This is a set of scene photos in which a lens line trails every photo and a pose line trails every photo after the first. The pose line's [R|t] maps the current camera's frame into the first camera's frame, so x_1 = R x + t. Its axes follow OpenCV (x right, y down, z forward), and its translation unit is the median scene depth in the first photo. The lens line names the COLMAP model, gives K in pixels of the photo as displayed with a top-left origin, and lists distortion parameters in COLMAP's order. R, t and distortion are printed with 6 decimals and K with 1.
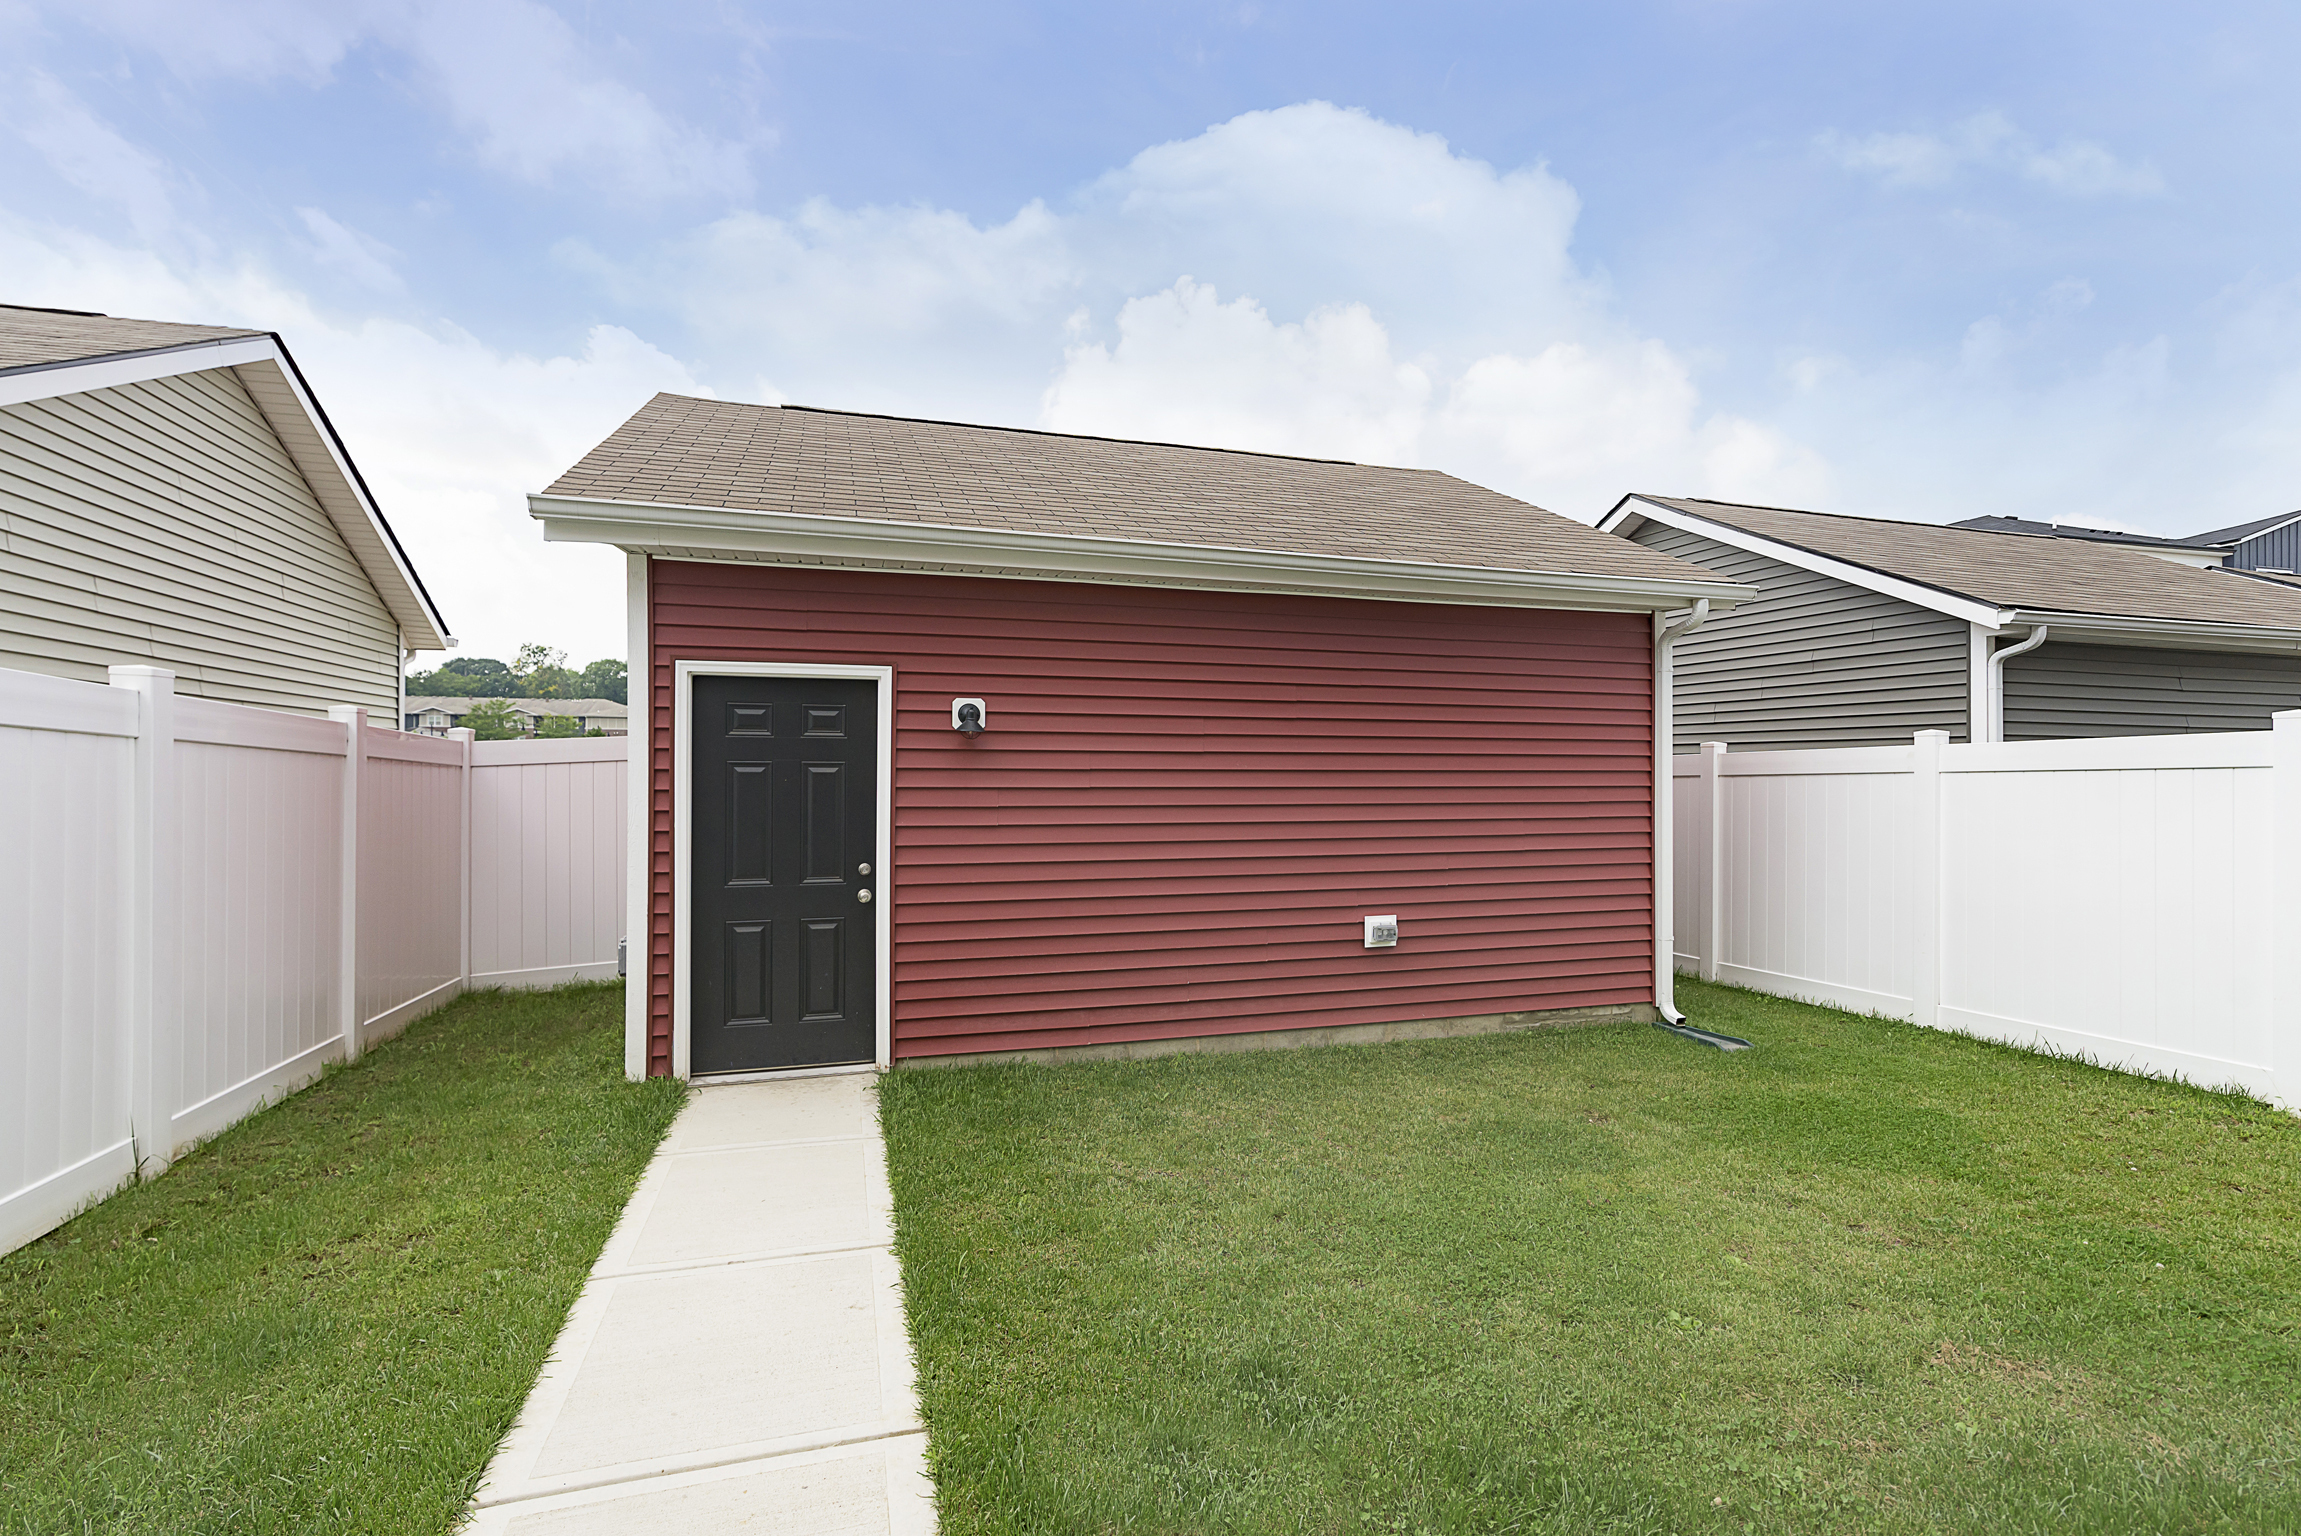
lens RADIAL K [[1009.3, 0, 1105.7], [0, 1009.3, 775.9], [0, 0, 1]] dist [0.004229, 0.000145]
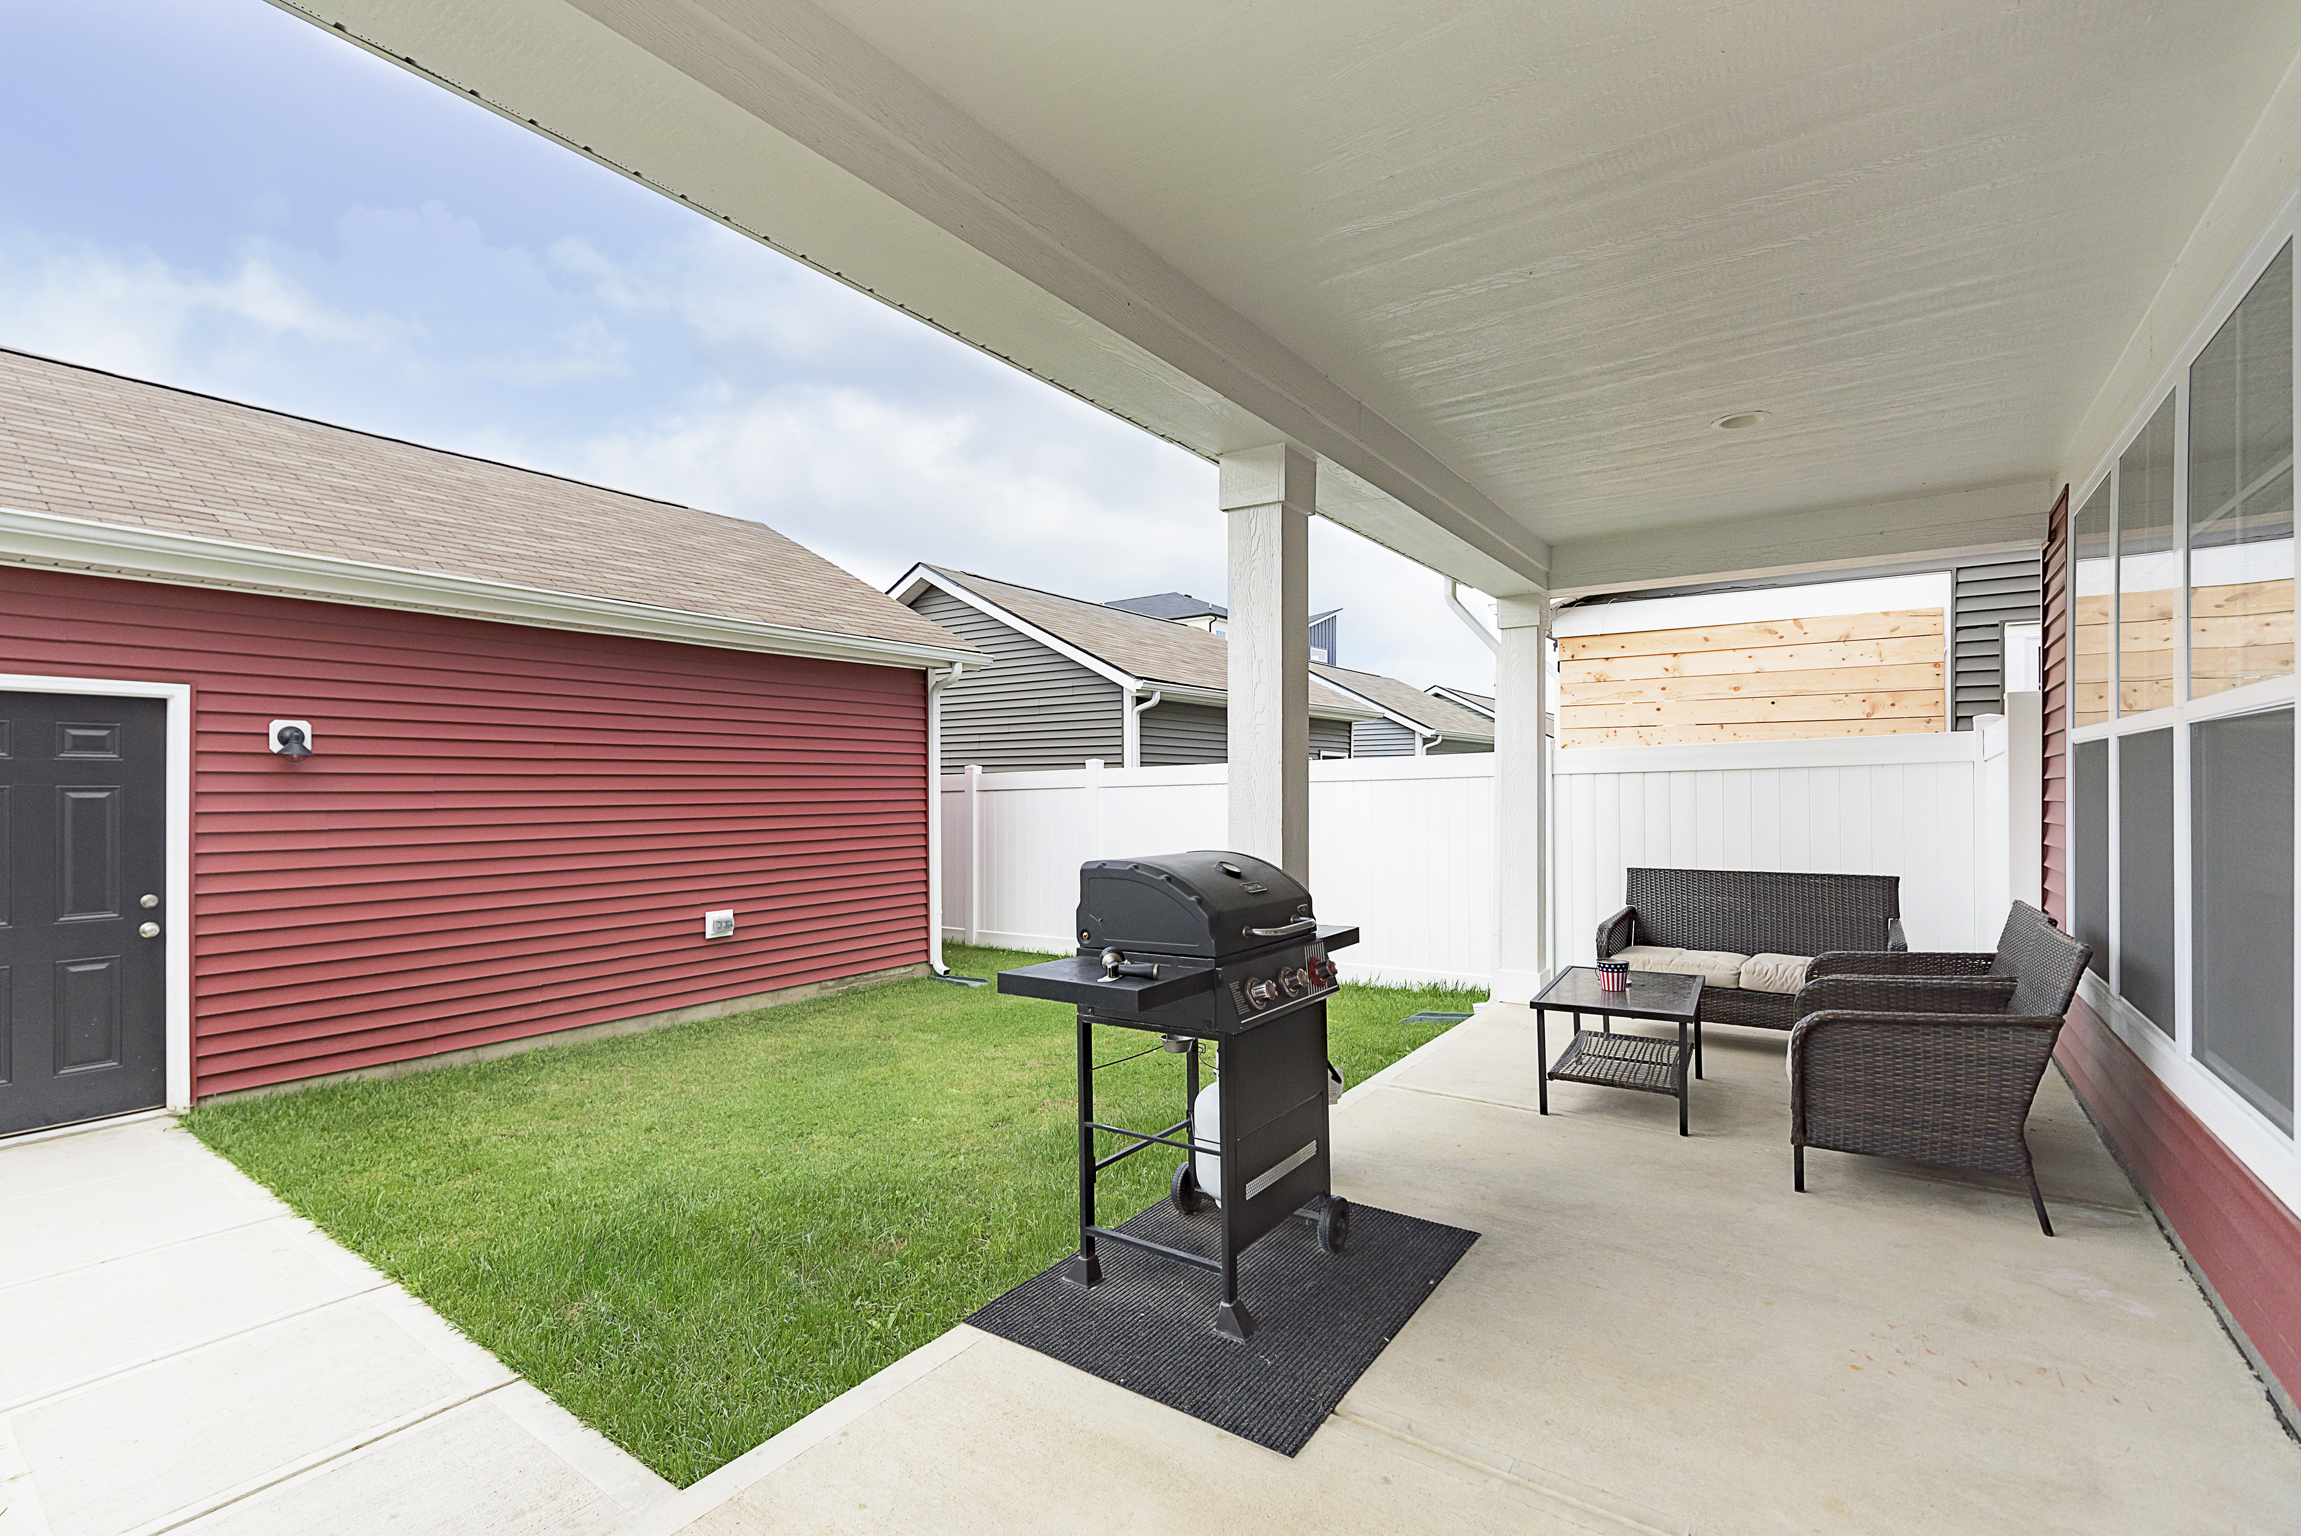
lens RADIAL K [[1009.3, 0, 1105.7], [0, 1009.3, 775.9], [0, 0, 1]] dist [0.004229, 0.000145]
pose [[0.799009, -0.000828, 0.601318, -0.088551], [0.010378, 0.999869, -0.012413, -0.002167], [-0.601229, 0.016159, 0.798913, -0.254200]]
